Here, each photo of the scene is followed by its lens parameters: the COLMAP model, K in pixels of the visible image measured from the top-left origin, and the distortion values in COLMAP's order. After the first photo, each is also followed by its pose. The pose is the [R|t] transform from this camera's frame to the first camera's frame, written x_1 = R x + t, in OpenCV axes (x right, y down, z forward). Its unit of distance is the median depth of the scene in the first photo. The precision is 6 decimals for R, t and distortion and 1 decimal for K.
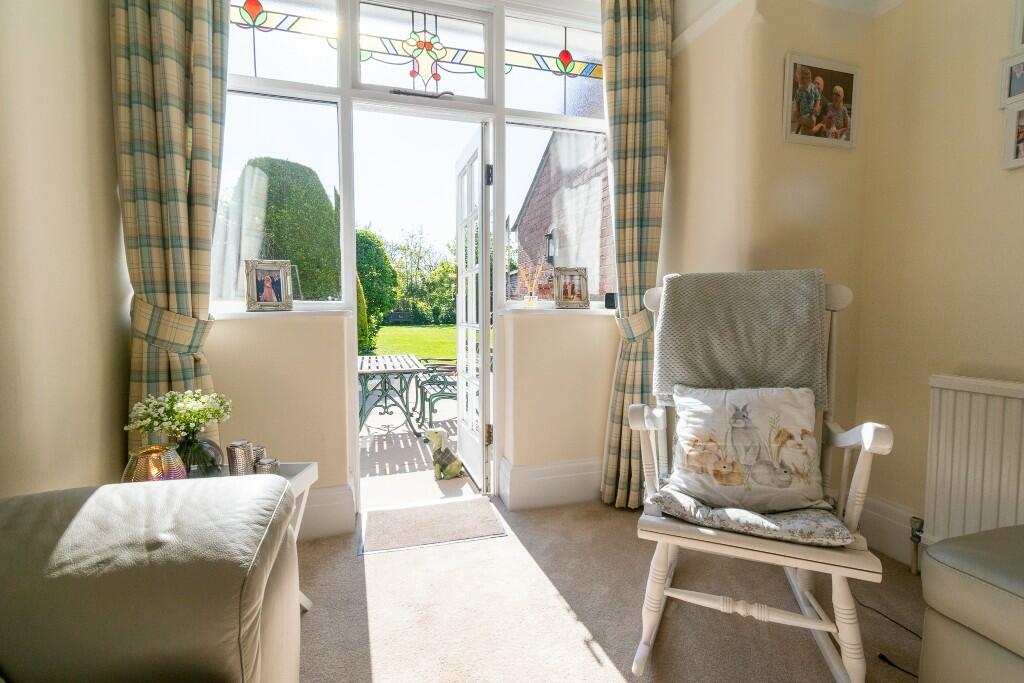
lens RADIAL K [[466.8, 0, 510.9], [0, 466.8, 336.9], [0, 0, 1]] dist [-0.000782, 0.000370]
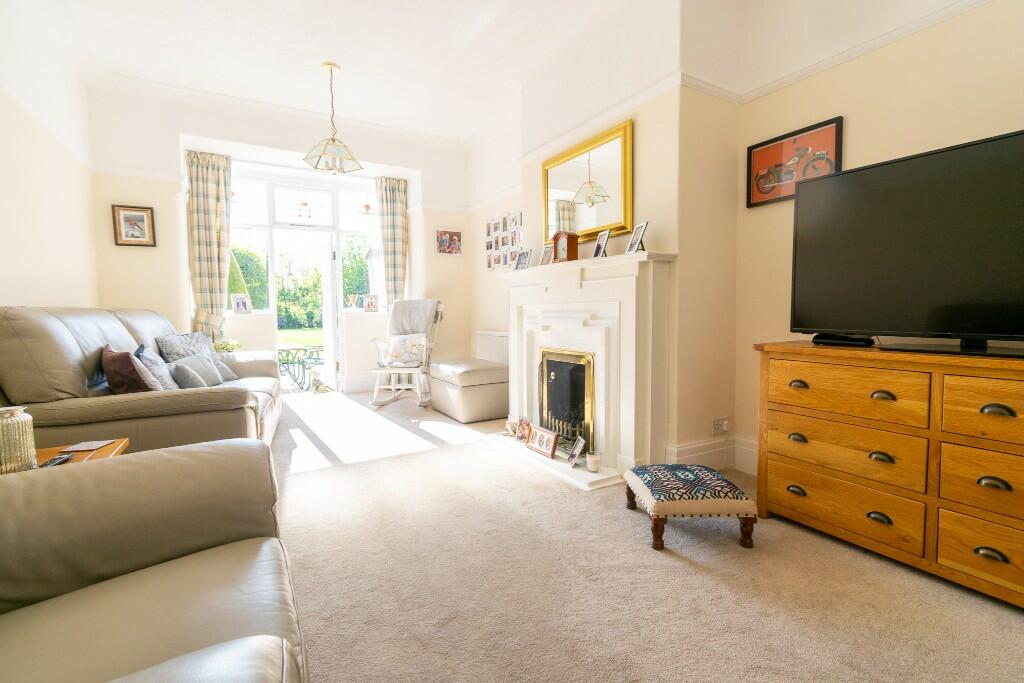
lens RADIAL K [[466.8, 0, 513.4], [0, 466.8, 336.6], [0, 0, 1]] dist [-0.000782, 0.000370]
pose [[0.968306, -0.023970, 0.248615, 0.266336], [0.025526, 0.999670, -0.003034, 0.106152], [-0.248460, 0.009284, 0.968598, -1.728420]]
